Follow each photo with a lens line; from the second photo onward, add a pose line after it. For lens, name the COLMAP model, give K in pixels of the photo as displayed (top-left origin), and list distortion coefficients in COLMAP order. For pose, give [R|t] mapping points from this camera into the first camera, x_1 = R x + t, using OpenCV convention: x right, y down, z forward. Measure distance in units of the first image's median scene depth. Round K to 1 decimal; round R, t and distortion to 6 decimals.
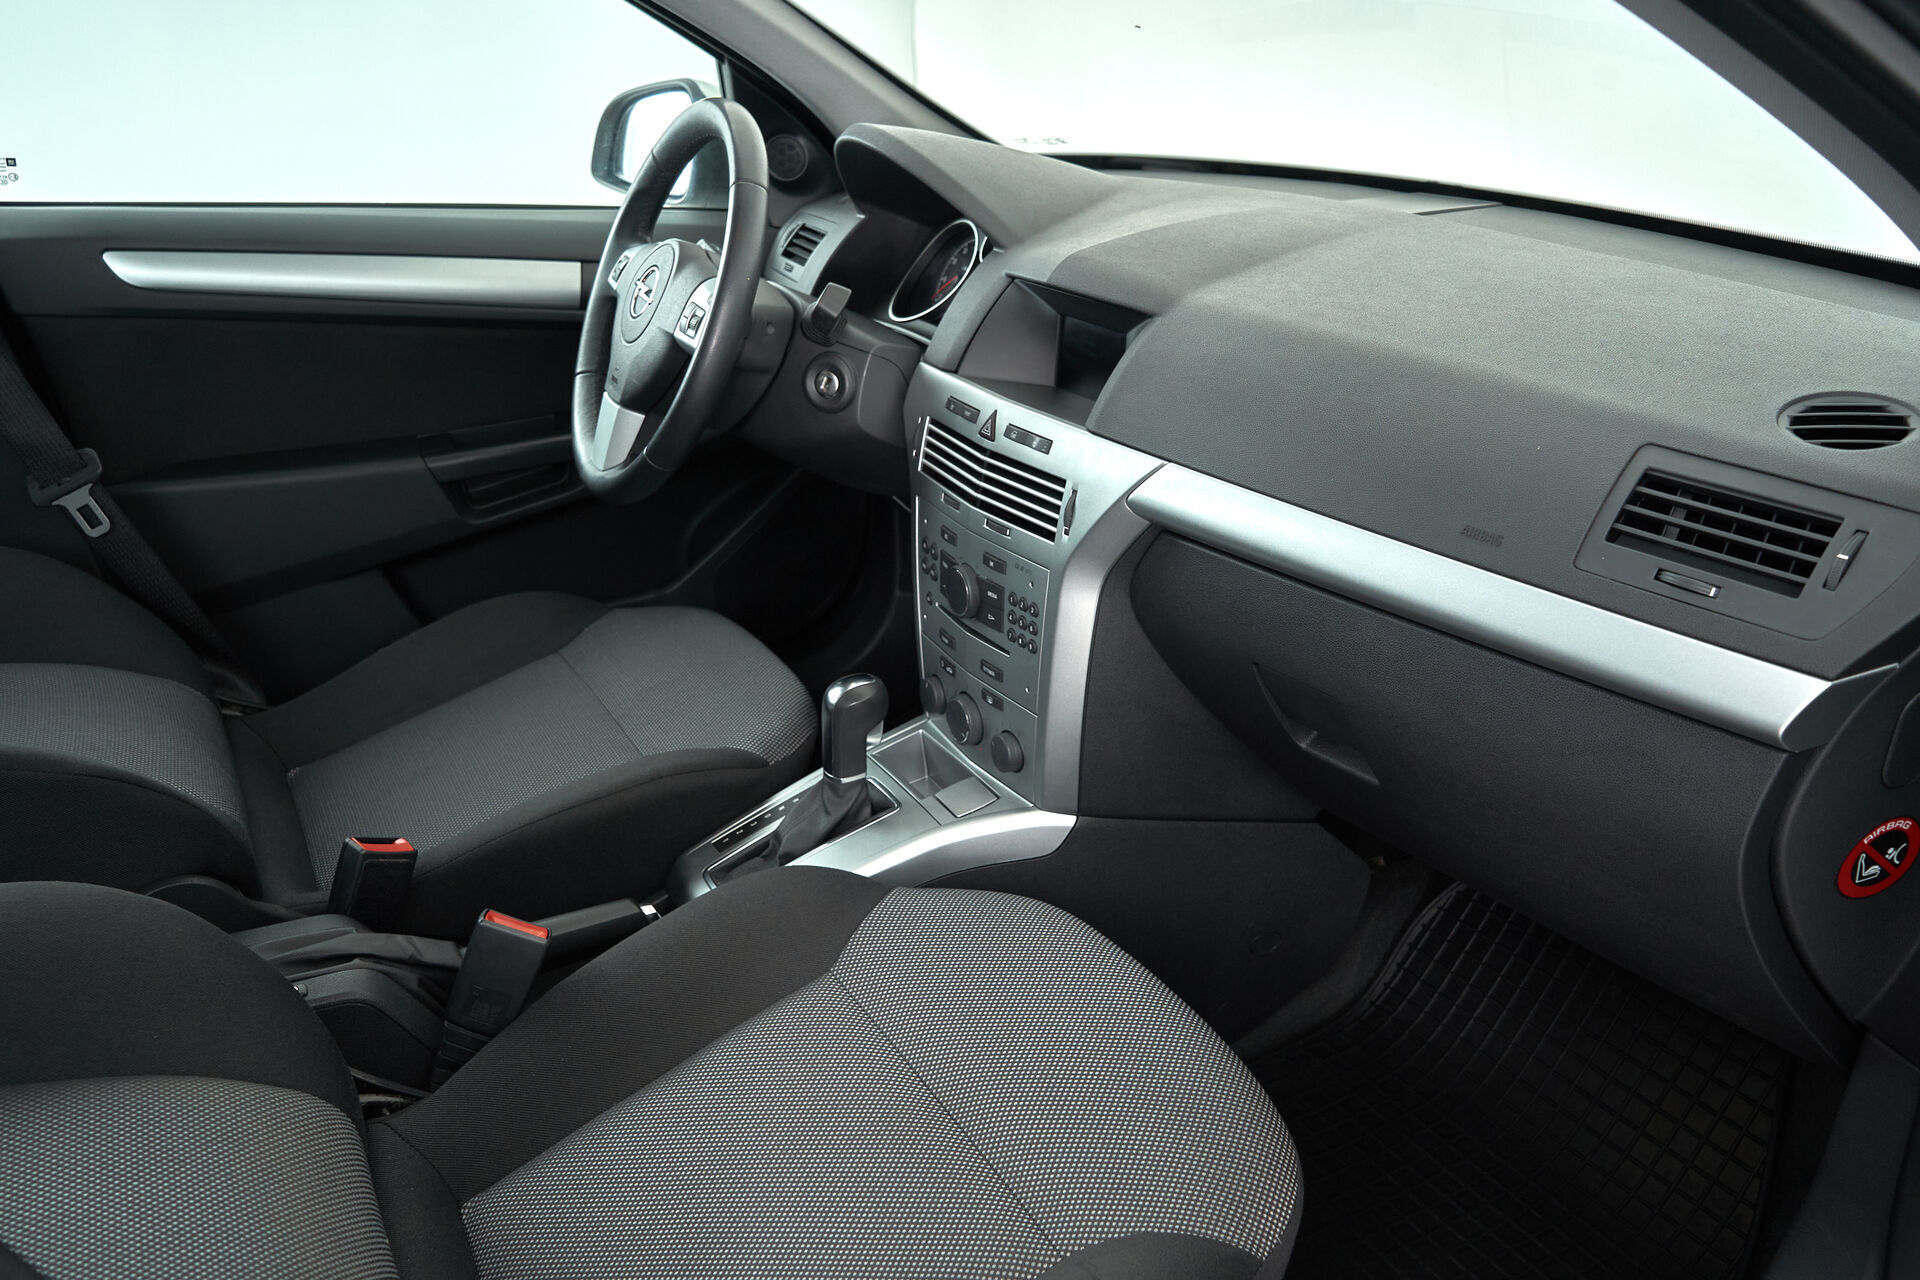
lens RADIAL K [[1570.2, 0, 960.0], [0, 1570.2, 640.0], [0, 0, 1]] dist [0.003138, -0.005214]
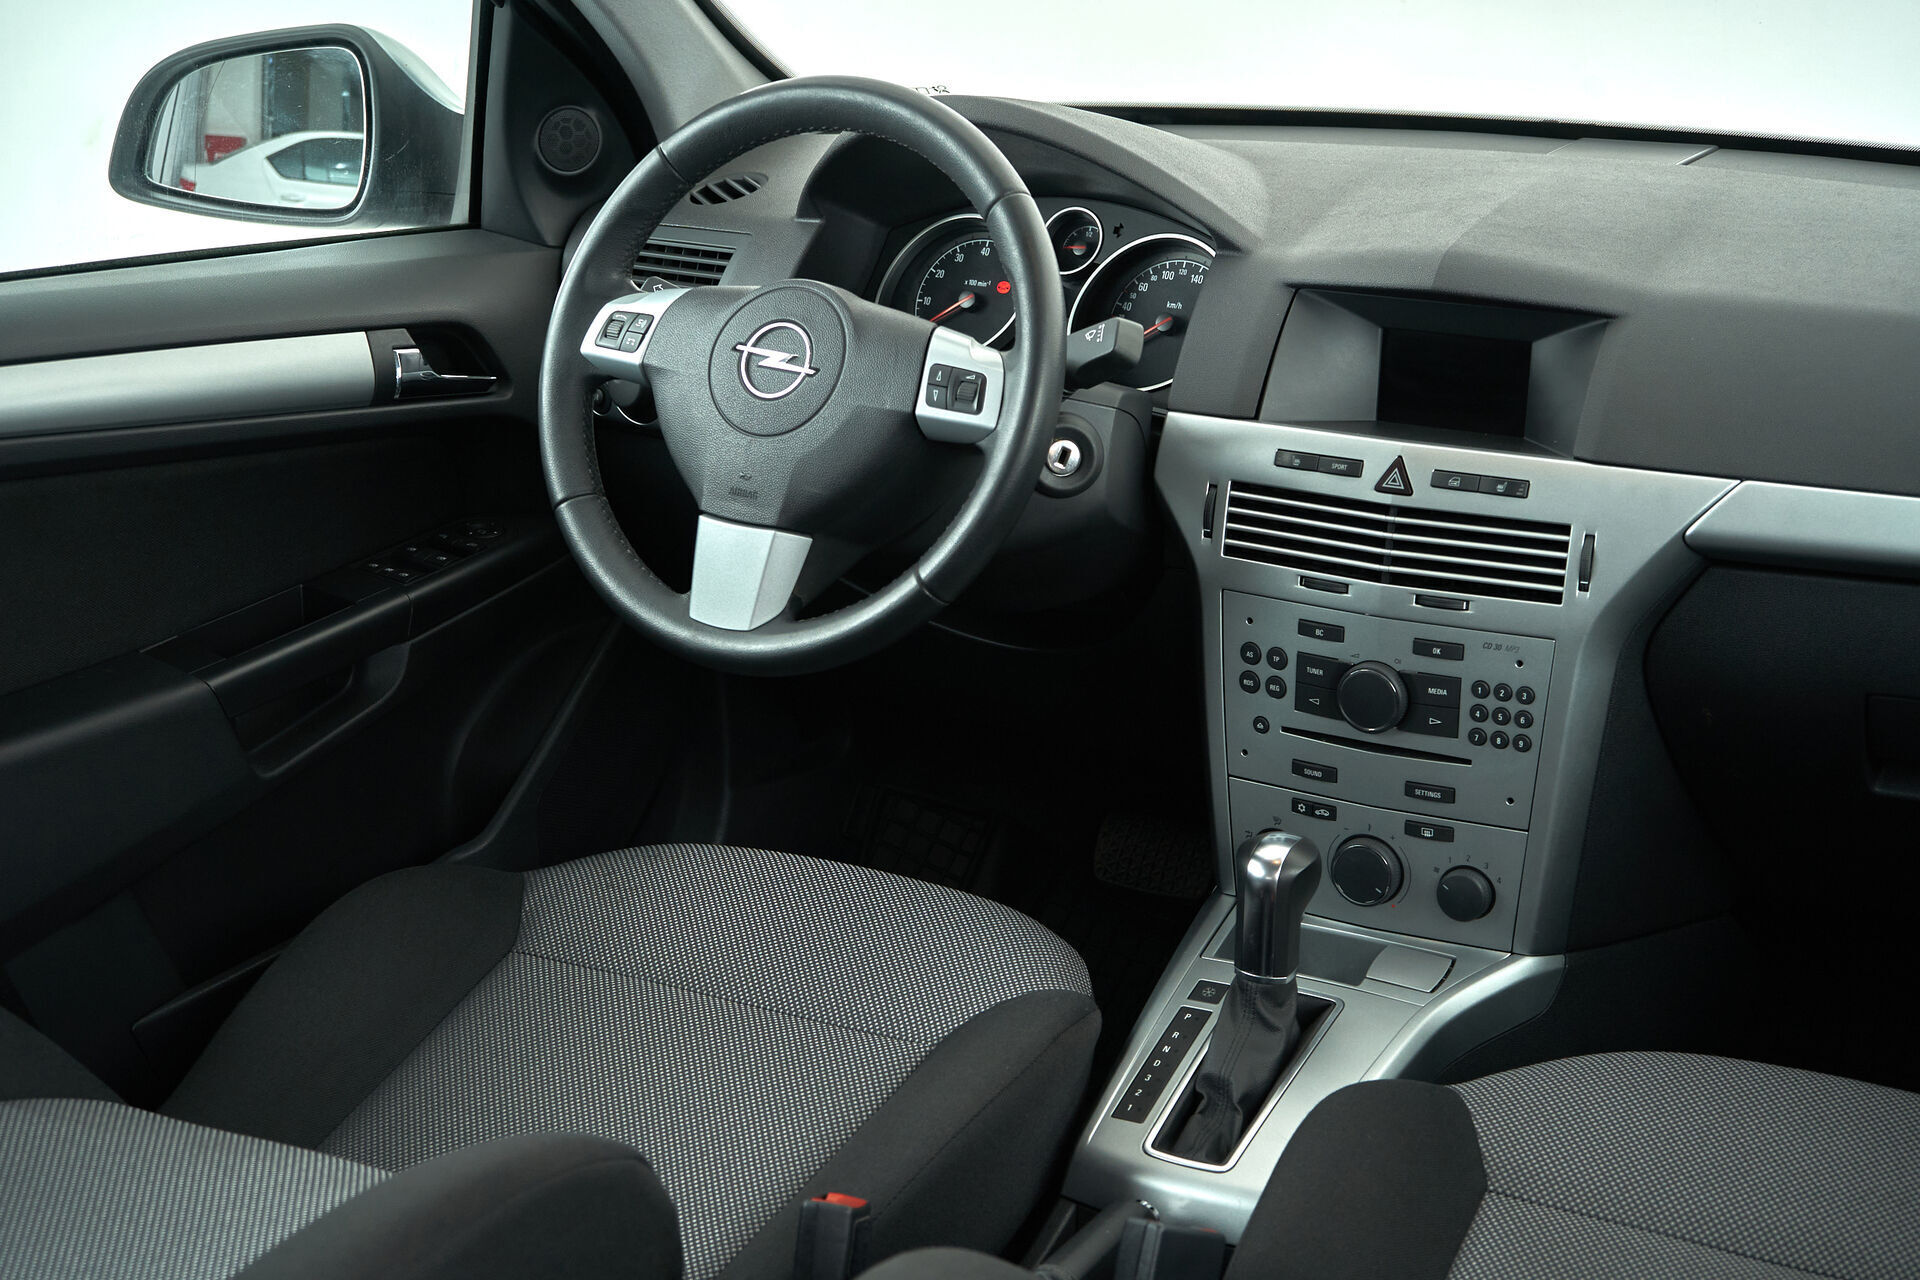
lens RADIAL K [[3028.8, 0, 960.0], [0, 3028.8, 640.0], [0, 0, 1]] dist [-0.004674, 0.022020]
pose [[0.845961, -0.150098, 0.511684, -0.950666], [0.195658, 0.980011, -0.036003, -0.046287], [-0.496052, 0.130572, 0.858419, -0.170108]]
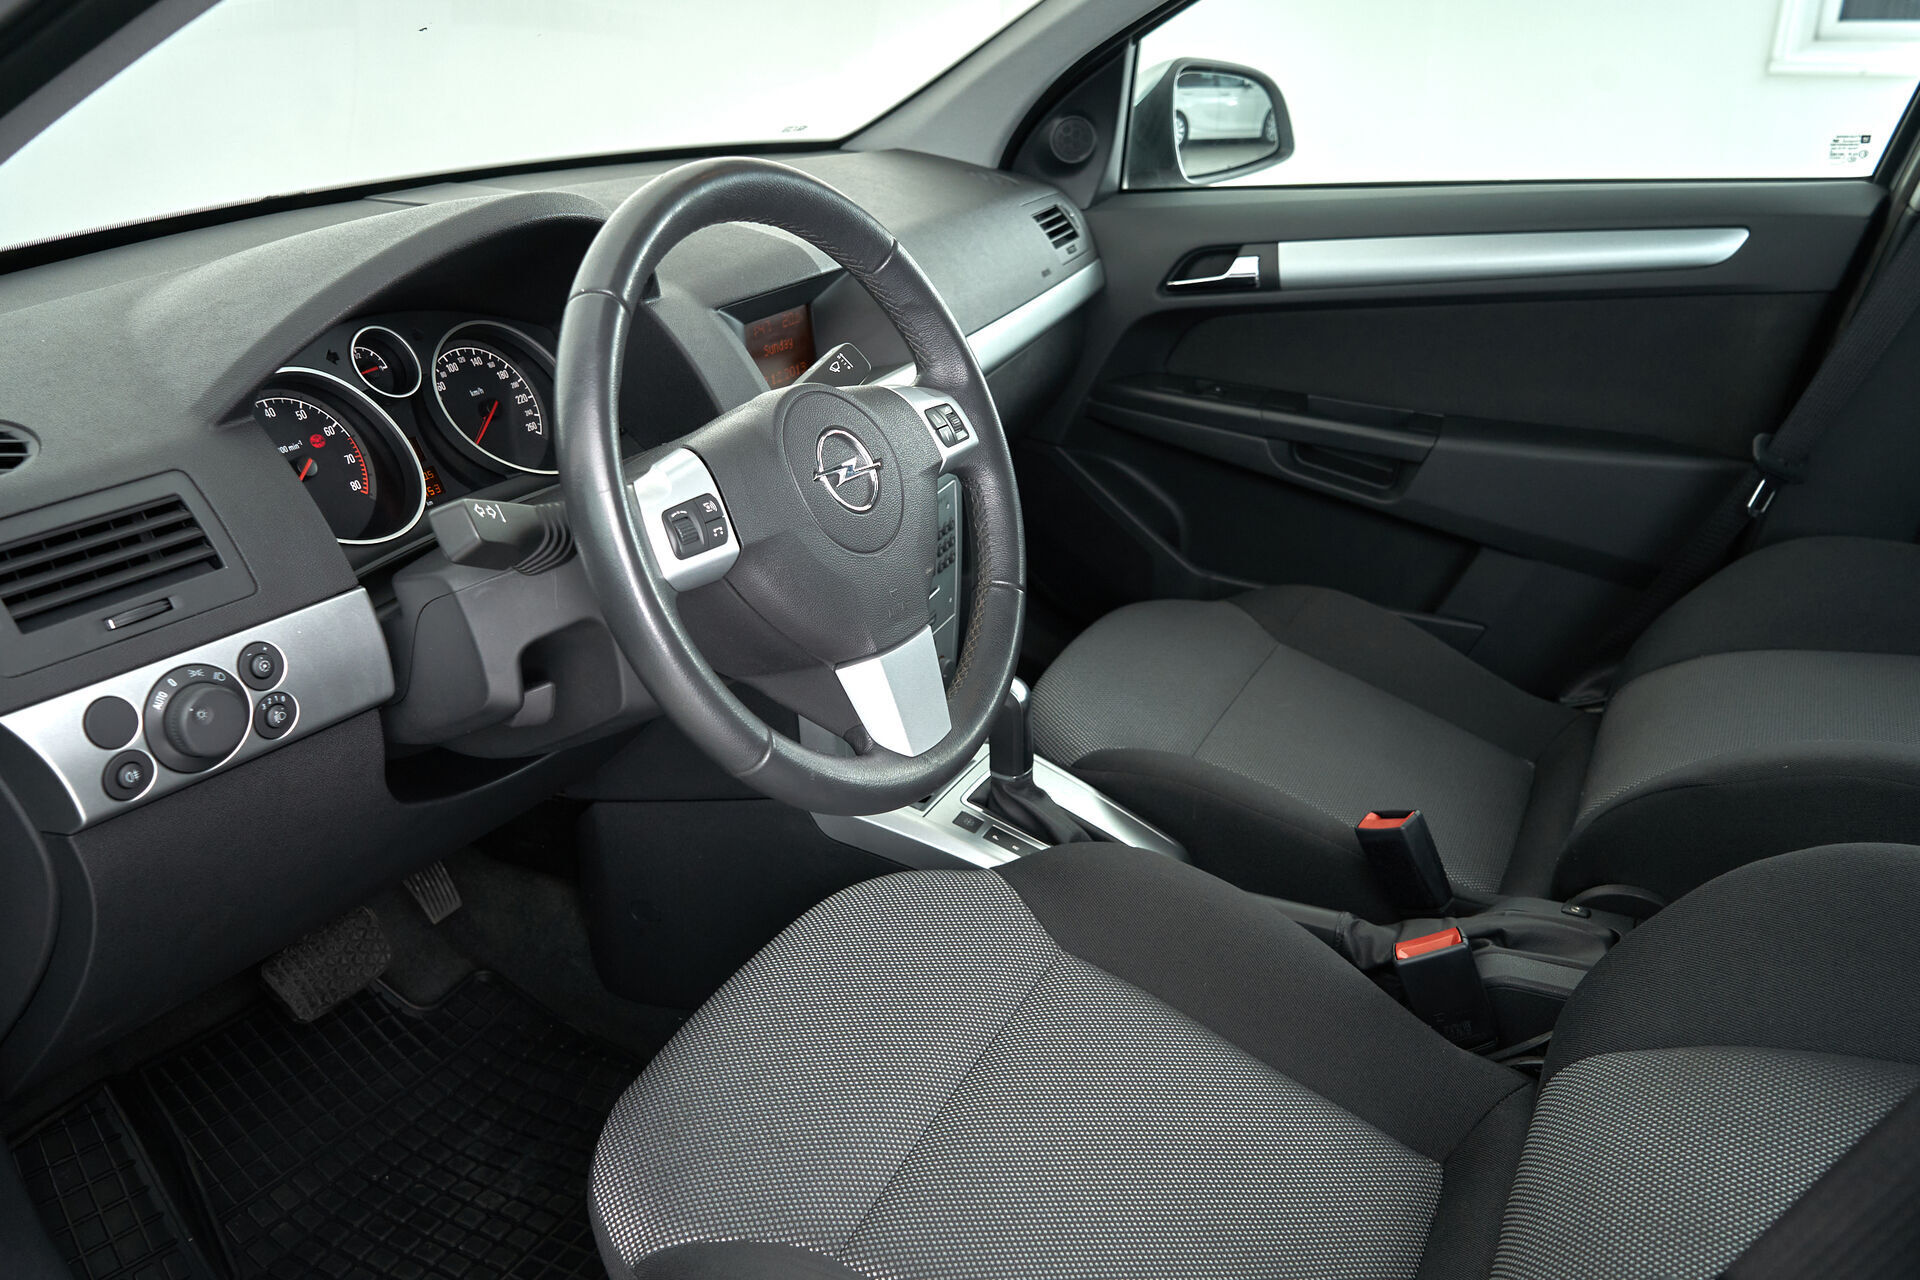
lens RADIAL K [[1570.2, 0, 960.0], [0, 1570.2, 640.0], [0, 0, 1]] dist [0.003138, -0.005214]
pose [[-0.584670, -0.310987, 0.749298, -0.829607], [0.310799, 0.767283, 0.560965, -0.585197], [-0.749376, 0.560860, -0.351953, 1.415631]]
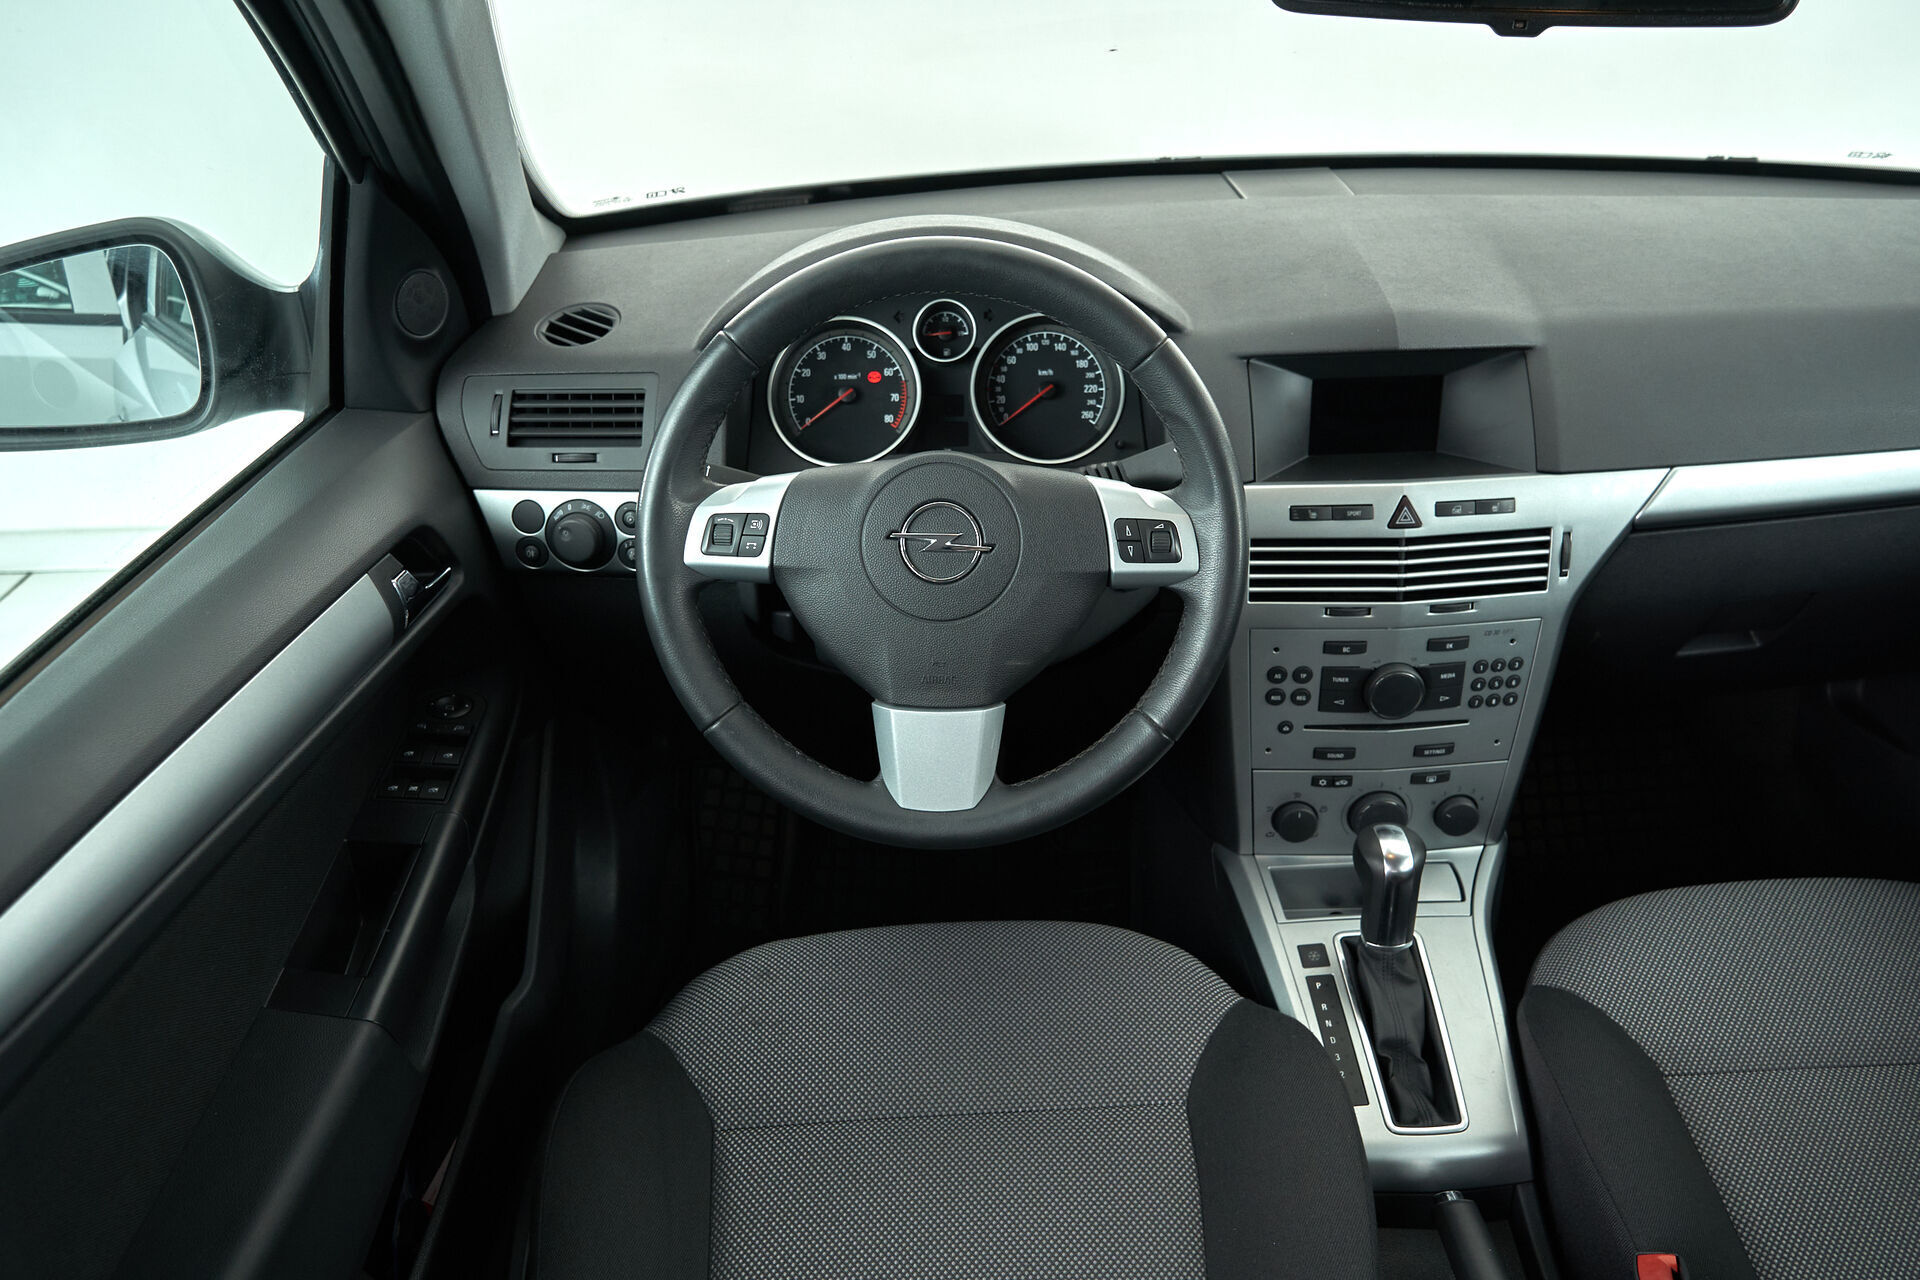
lens RADIAL K [[1570.2, 0, 960.0], [0, 1570.2, 640.0], [0, 0, 1]] dist [0.003138, -0.005214]
pose [[0.432815, -0.427733, 0.793546, -0.865952], [0.356695, 0.889686, 0.285006, -0.430699], [-0.827913, 0.159699, 0.537640, 0.738402]]
